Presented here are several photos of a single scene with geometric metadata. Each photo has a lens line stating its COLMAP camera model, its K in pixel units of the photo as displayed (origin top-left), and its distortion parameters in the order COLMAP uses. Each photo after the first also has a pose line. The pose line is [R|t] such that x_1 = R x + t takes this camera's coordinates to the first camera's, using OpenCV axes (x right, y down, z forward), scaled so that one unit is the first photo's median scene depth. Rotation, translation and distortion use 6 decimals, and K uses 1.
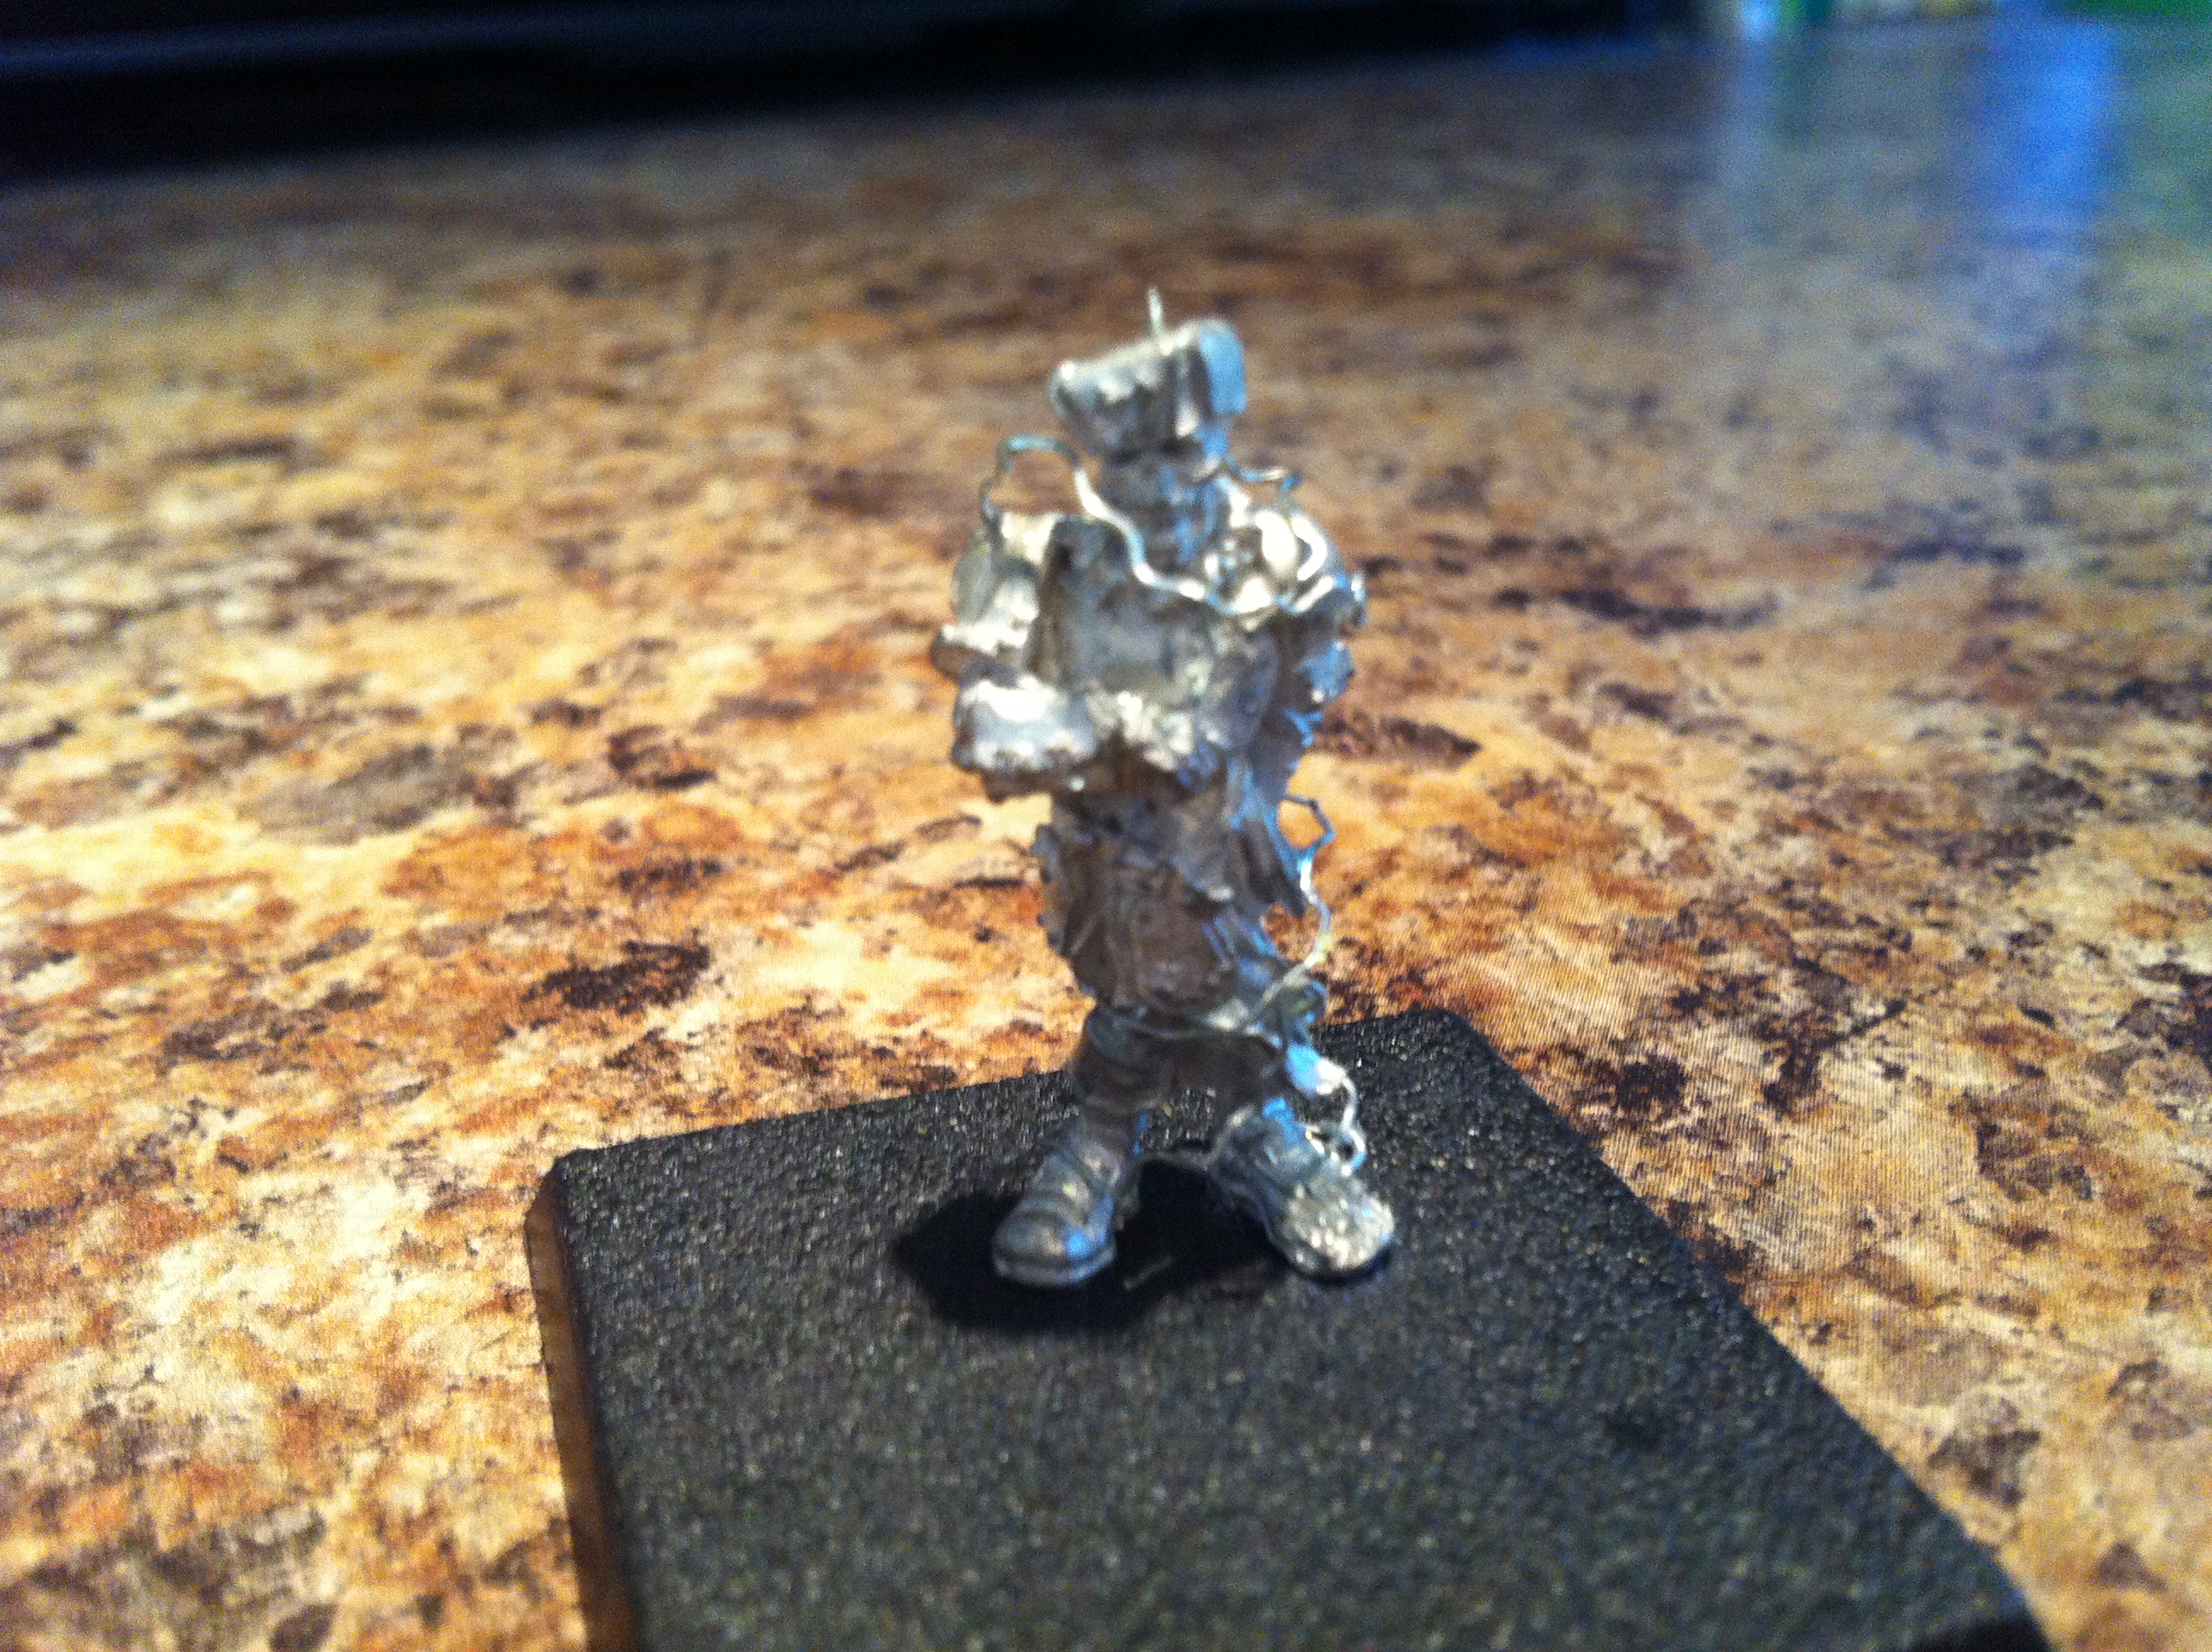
lens RADIAL K [[2180.0, 0, 1140.0], [0, 2180.0, 832.9], [0, 0, 1]] dist [0.094438, -0.411145]
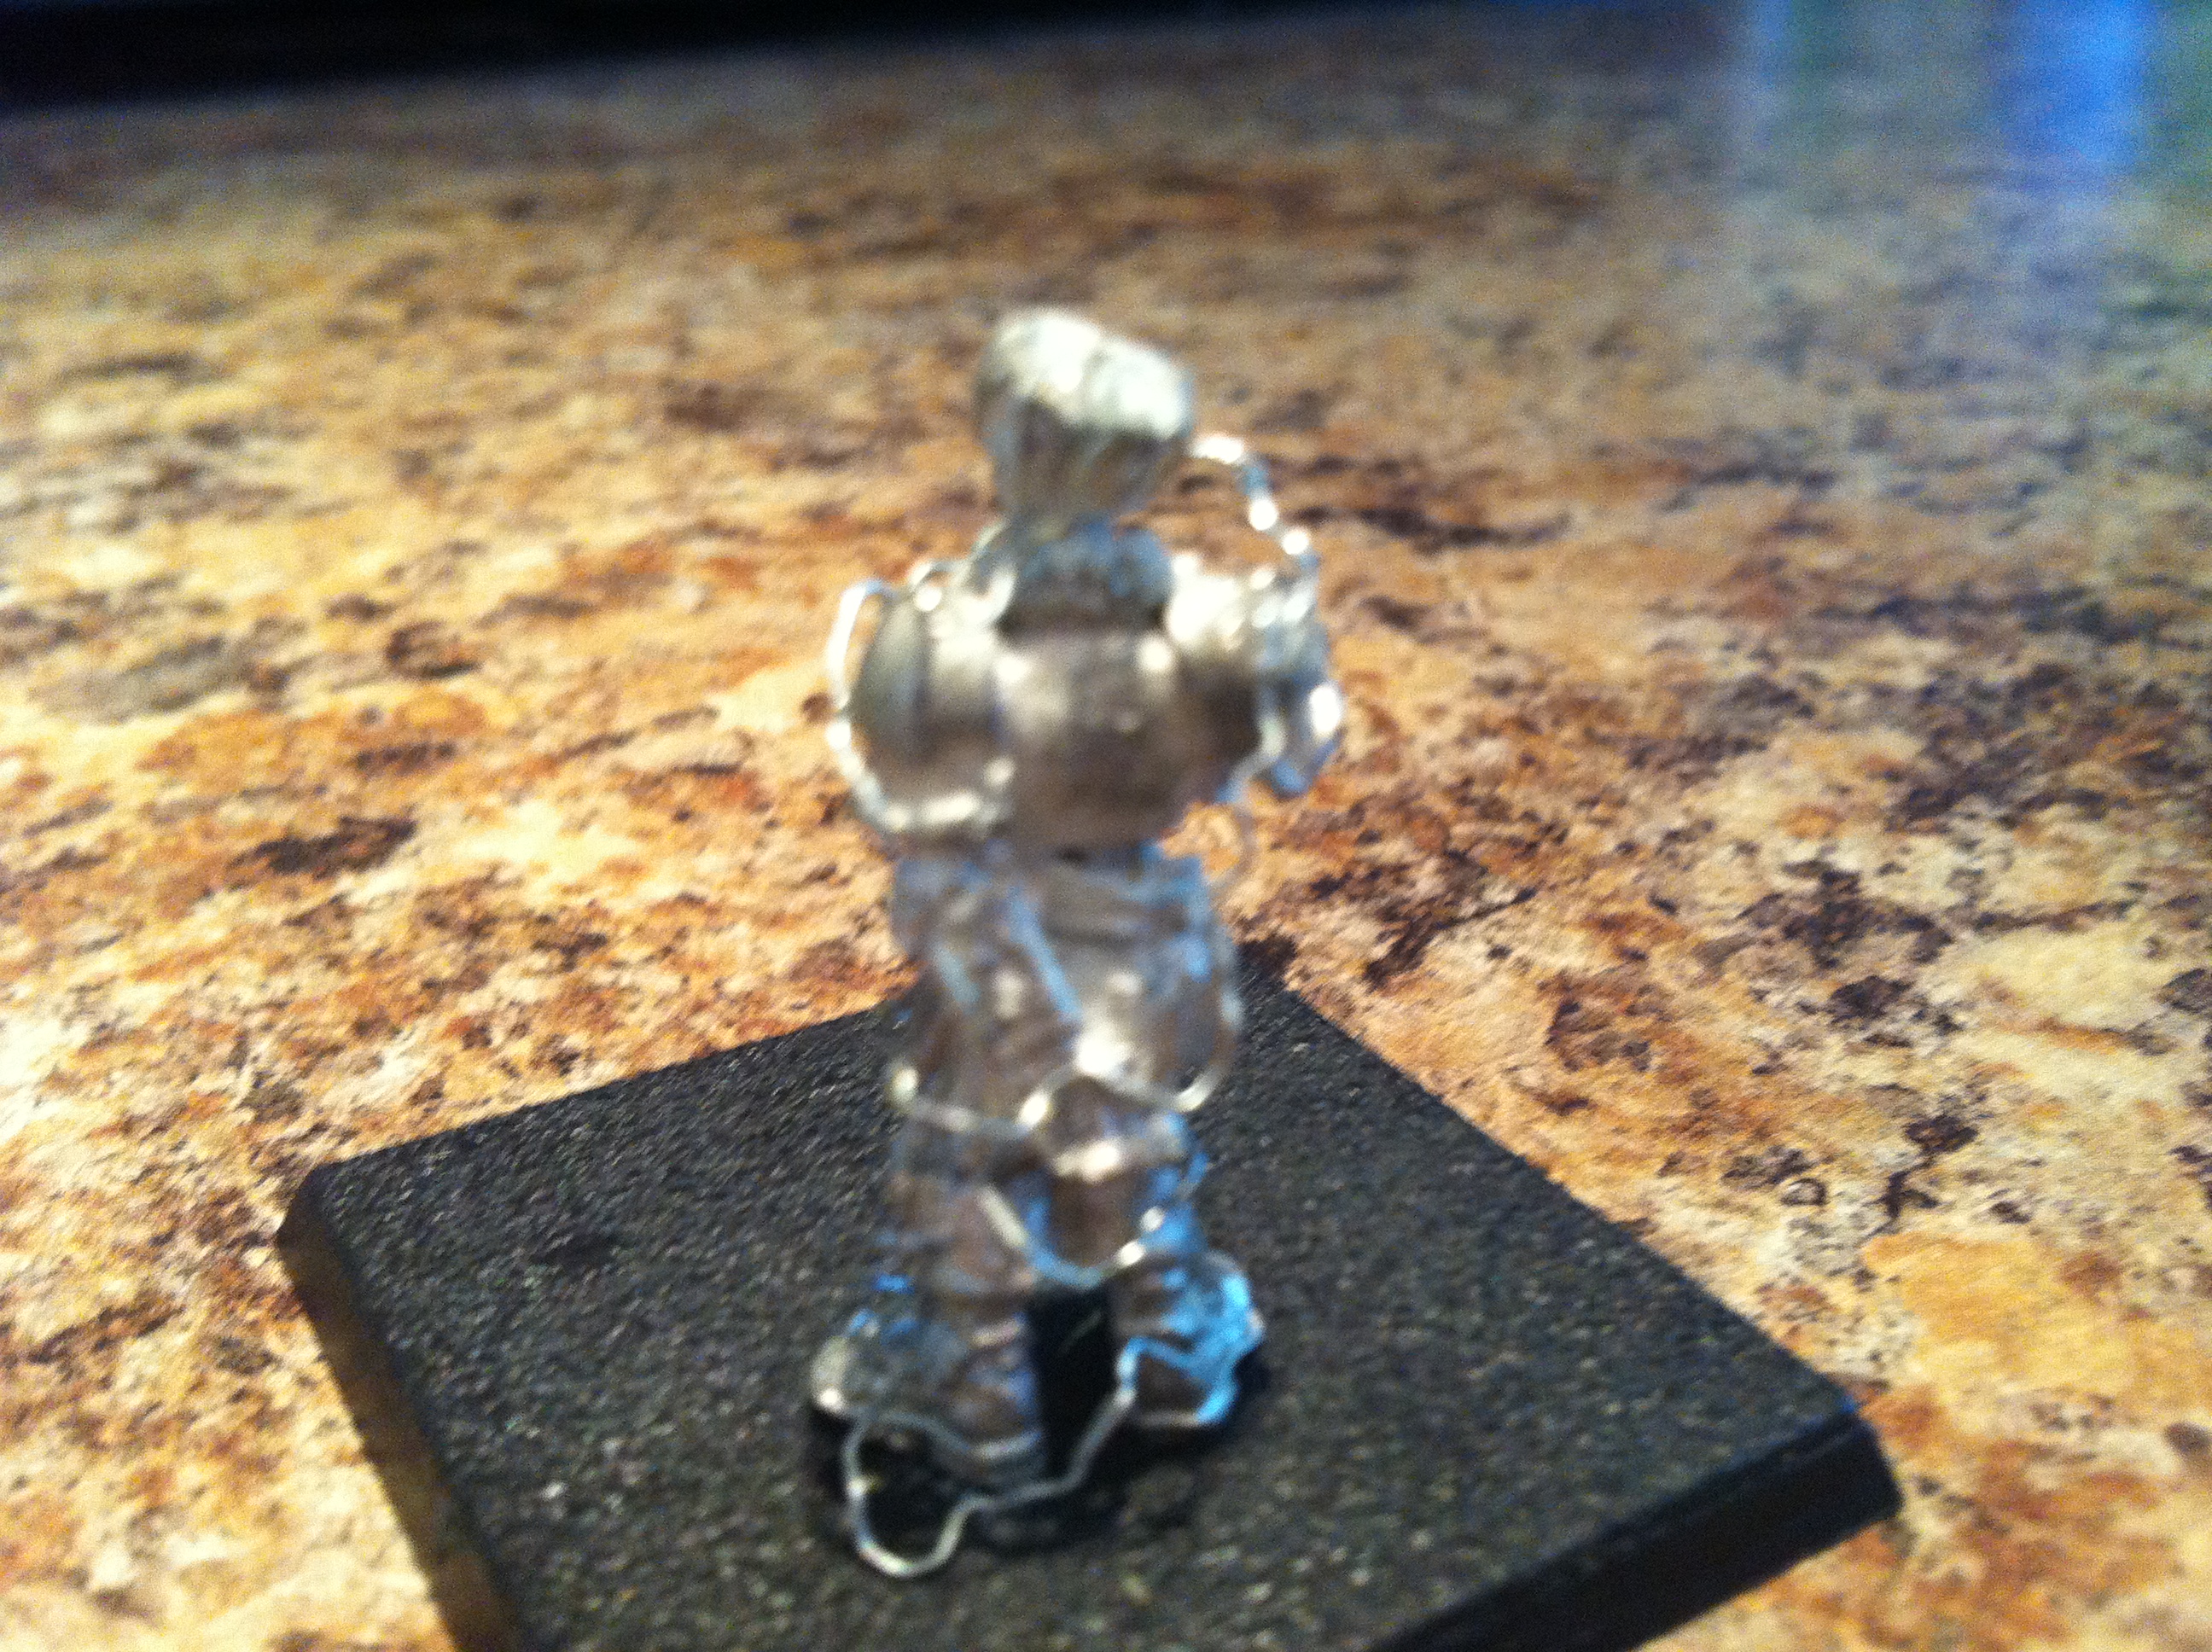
lens RADIAL K [[2180.0, 0, 1140.0], [0, 2180.0, 832.9], [0, 0, 1]] dist [0.094438, -0.411145]
pose [[0.999254, 0.017344, -0.034495, 0.148853], [-0.016538, 0.999587, 0.023517, 0.021708], [0.034889, -0.022929, 0.999128, -0.031927]]
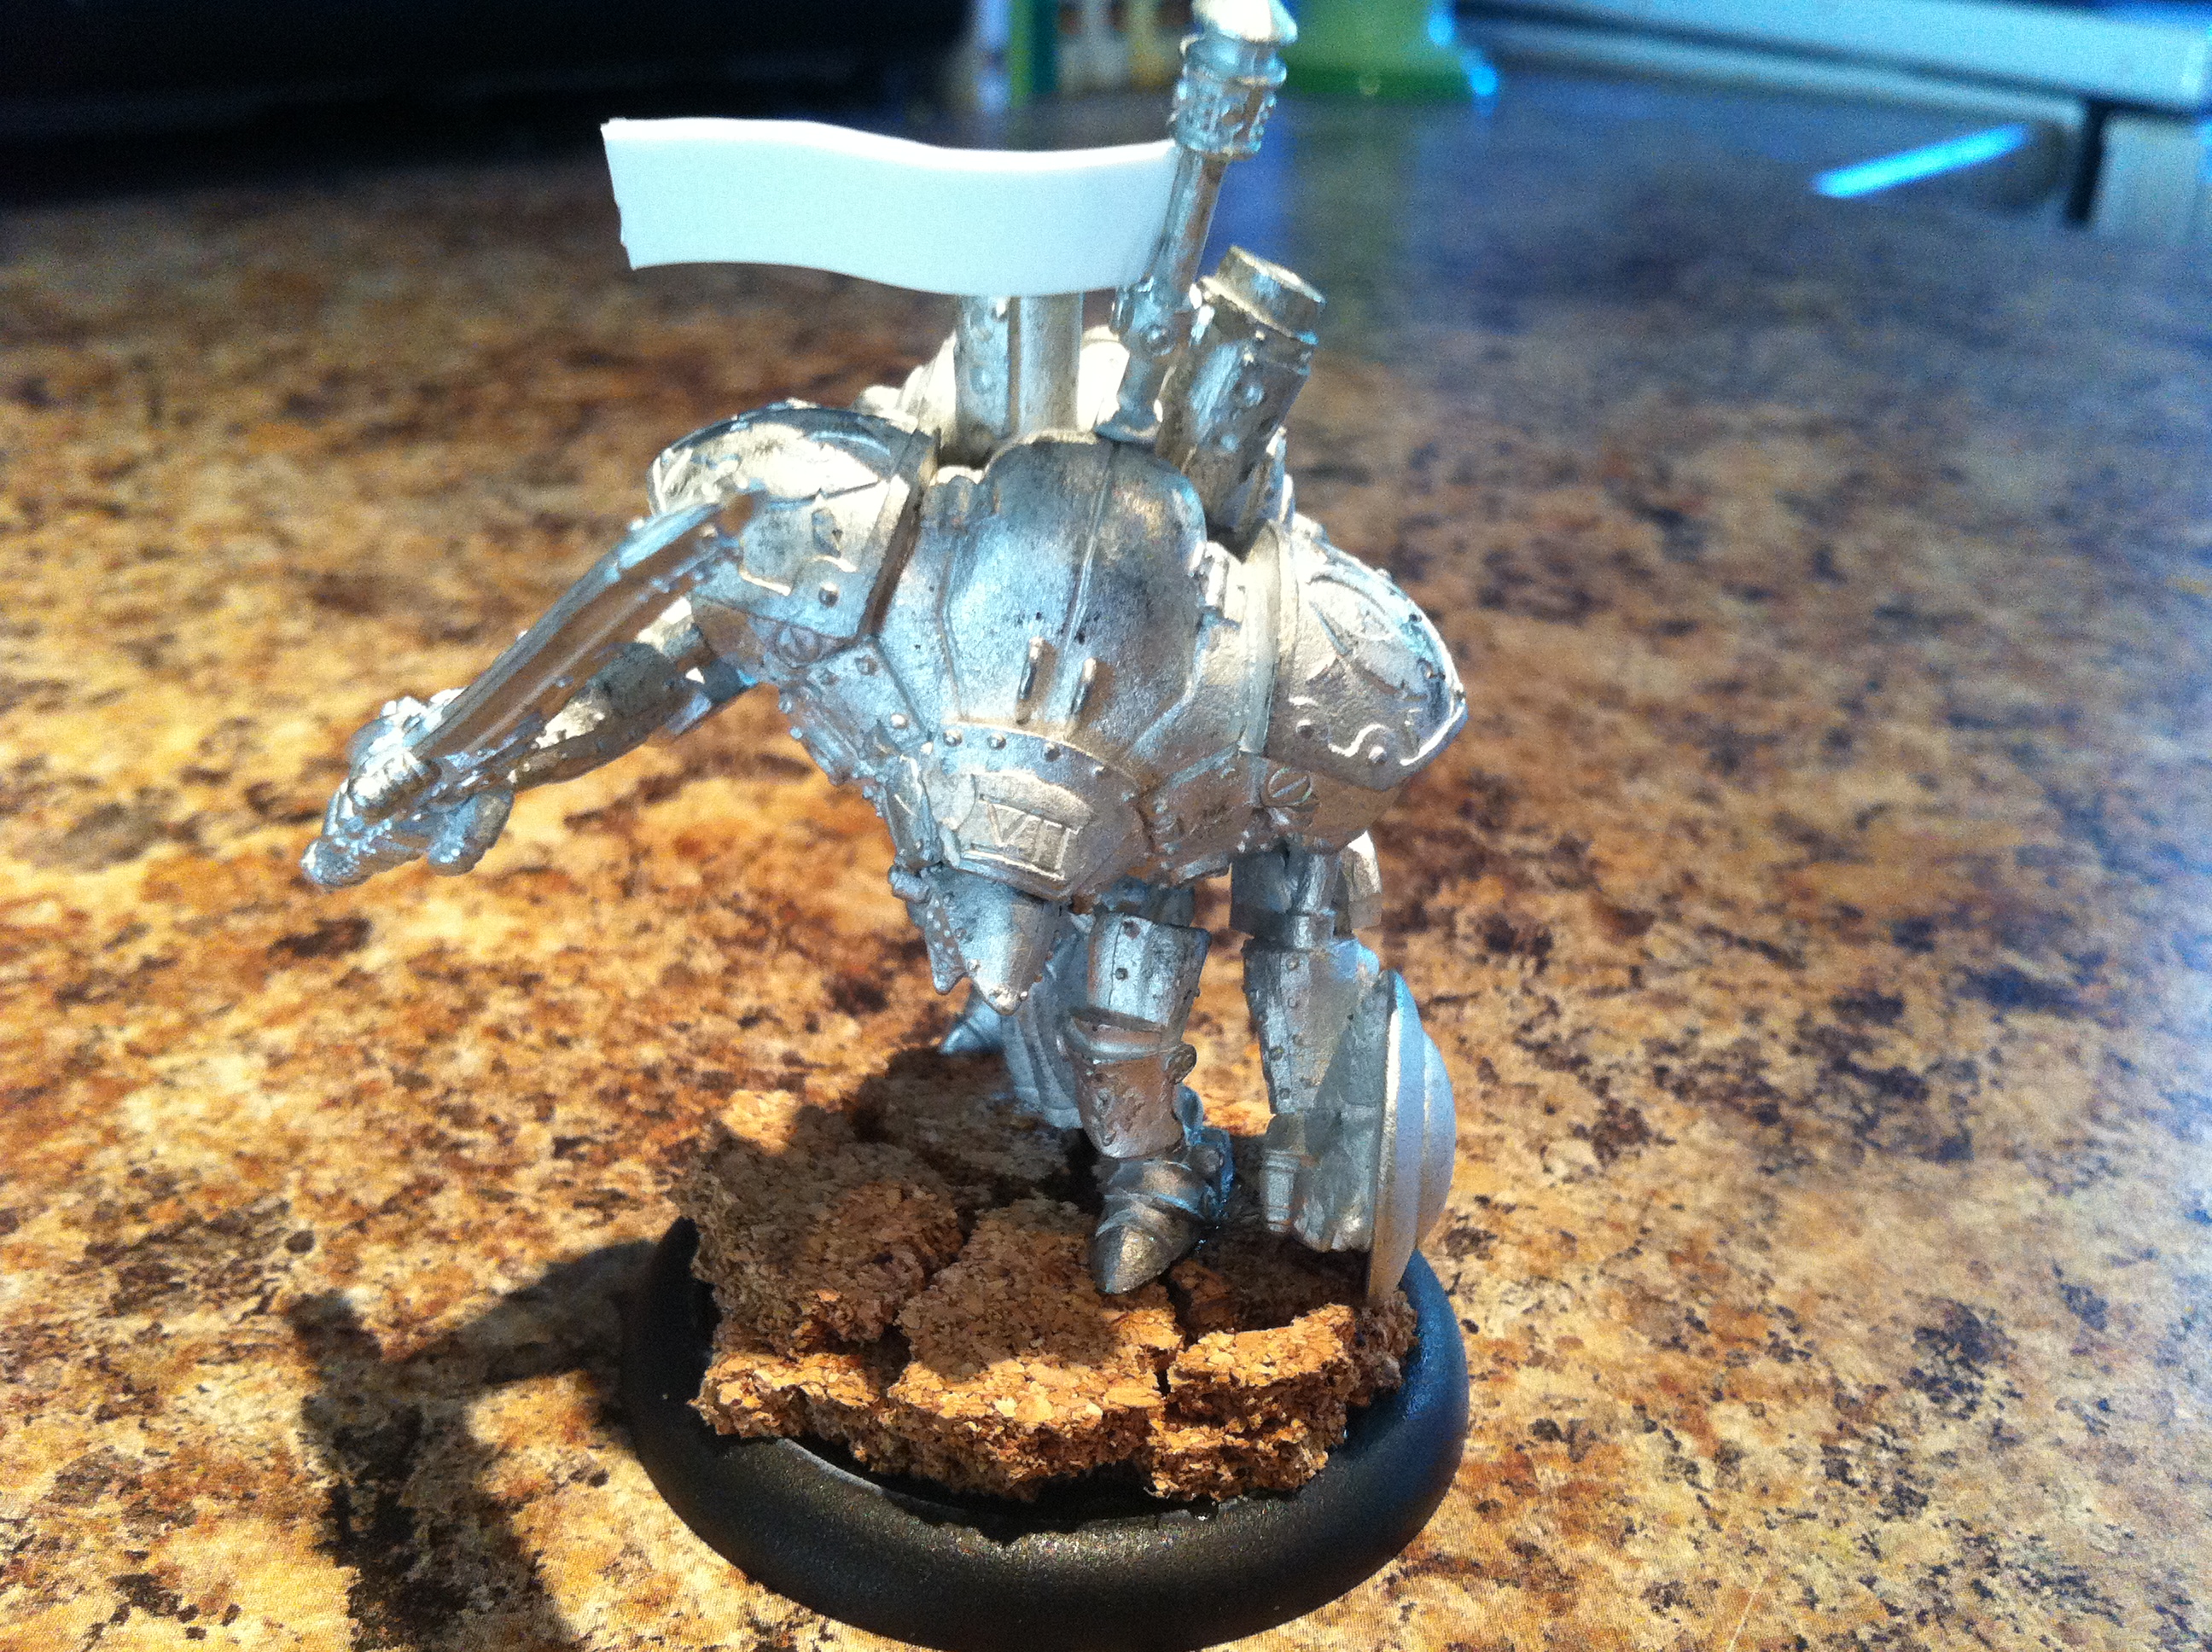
lens RADIAL K [[2180.0, 0, 1140.0], [0, 2180.0, 832.9], [0, 0, 1]] dist [0.094438, -0.411145]
pose [[0.949819, -0.061554, 0.306683, -0.116869], [0.055723, 0.998061, 0.027742, -0.021812], [-0.307796, -0.009260, 0.951407, -0.632002]]
